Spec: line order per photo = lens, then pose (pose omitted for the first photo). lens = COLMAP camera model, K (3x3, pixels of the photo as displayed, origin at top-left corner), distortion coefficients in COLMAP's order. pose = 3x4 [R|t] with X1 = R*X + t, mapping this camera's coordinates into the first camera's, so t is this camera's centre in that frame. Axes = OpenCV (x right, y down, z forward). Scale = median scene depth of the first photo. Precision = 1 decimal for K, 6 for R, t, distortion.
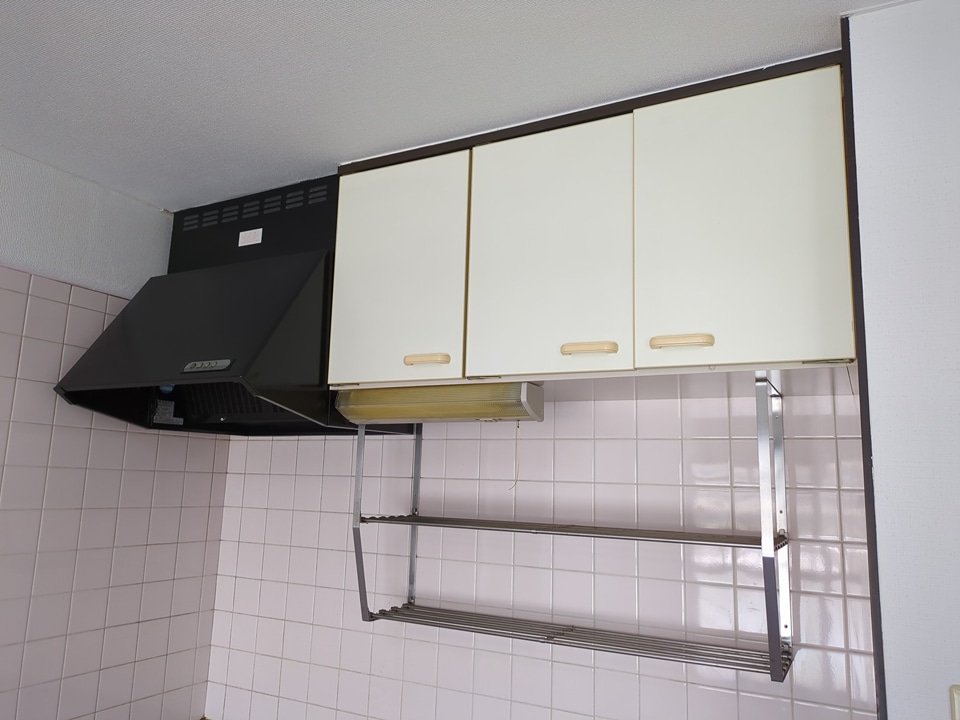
lens RADIAL K [[724.6, 0, 475.9], [0, 724.6, 358.1], [0, 0, 1]] dist [0.014559, 0.000157]
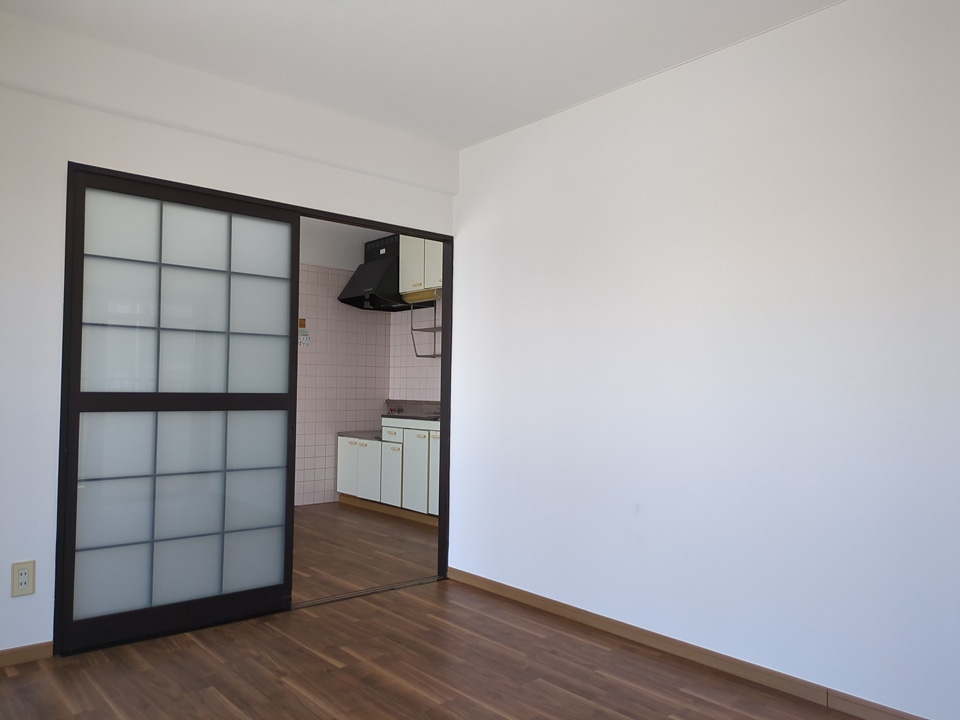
lens RADIAL K [[724.6, 0, 475.9], [0, 724.6, 358.1], [0, 0, 1]] dist [0.014559, 0.000157]
pose [[0.929299, -0.031792, -0.367957, 1.280297], [0.076243, 0.991342, 0.106904, 0.000225], [0.361373, -0.127400, 0.923677, -1.969125]]
